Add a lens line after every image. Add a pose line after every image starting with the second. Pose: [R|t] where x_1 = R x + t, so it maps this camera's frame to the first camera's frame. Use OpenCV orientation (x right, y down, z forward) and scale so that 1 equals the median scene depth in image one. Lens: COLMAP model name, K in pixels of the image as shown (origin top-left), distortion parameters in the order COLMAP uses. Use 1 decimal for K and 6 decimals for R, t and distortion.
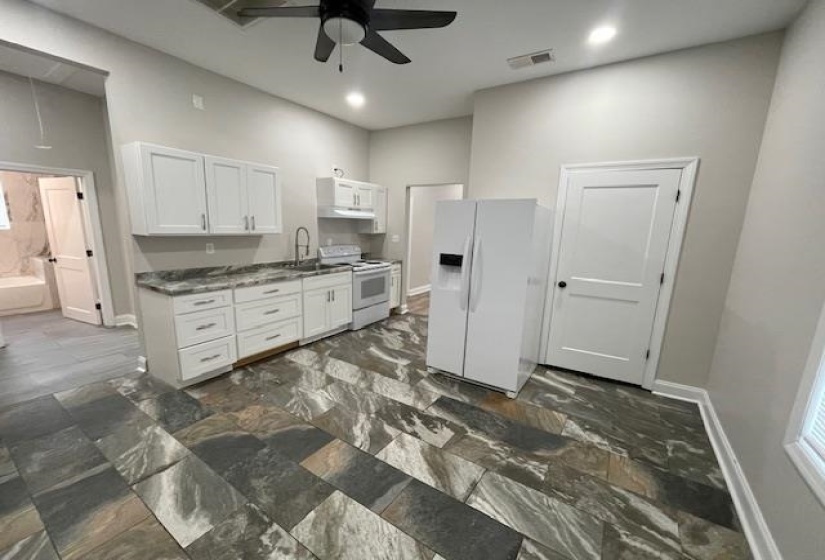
lens RADIAL K [[336.9, 0, 406.7], [0, 336.9, 281.4], [0, 0, 1]] dist [0.001136, 0.000665]
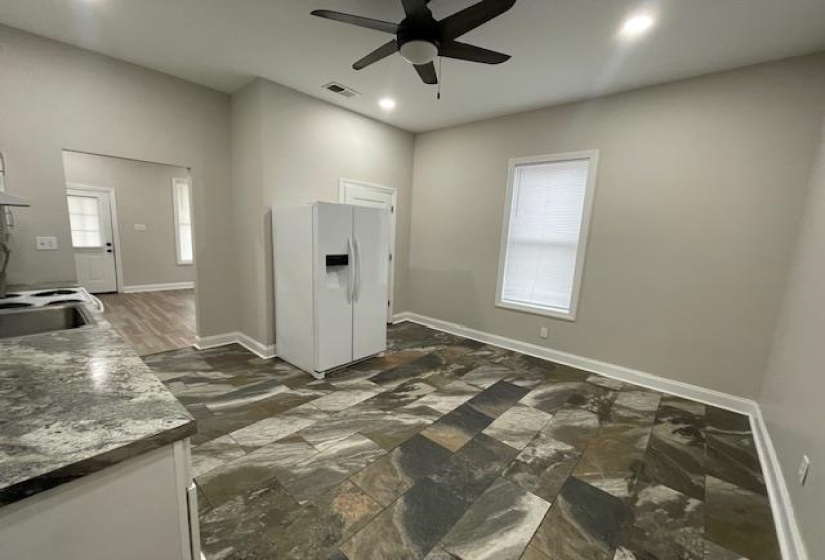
lens RADIAL K [[336.9, 0, 423.6], [0, 336.9, 282.0], [0, 0, 1]] dist [0.001136, 0.000665]
pose [[0.110893, -0.174125, 0.978460, -1.059745], [0.129162, 0.978707, 0.159530, -0.155998], [-0.985403, 0.108689, 0.131022, 0.721043]]
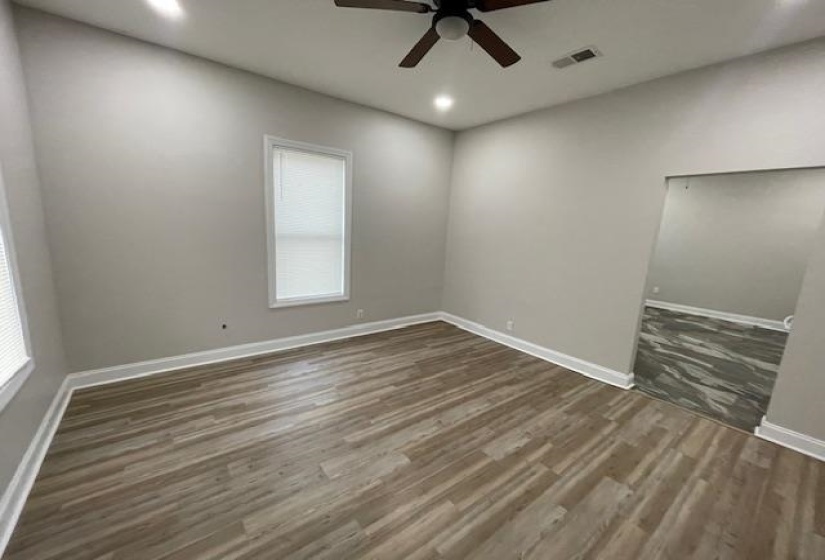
lens RADIAL K [[336.9, 0, 415.9], [0, 336.9, 278.4], [0, 0, 1]] dist [0.001136, 0.000665]
pose [[-0.952772, -0.106065, 0.284561, 0.751839], [-0.011748, 0.949199, 0.314458, -0.566628], [-0.303458, 0.296264, -0.905616, 3.309435]]
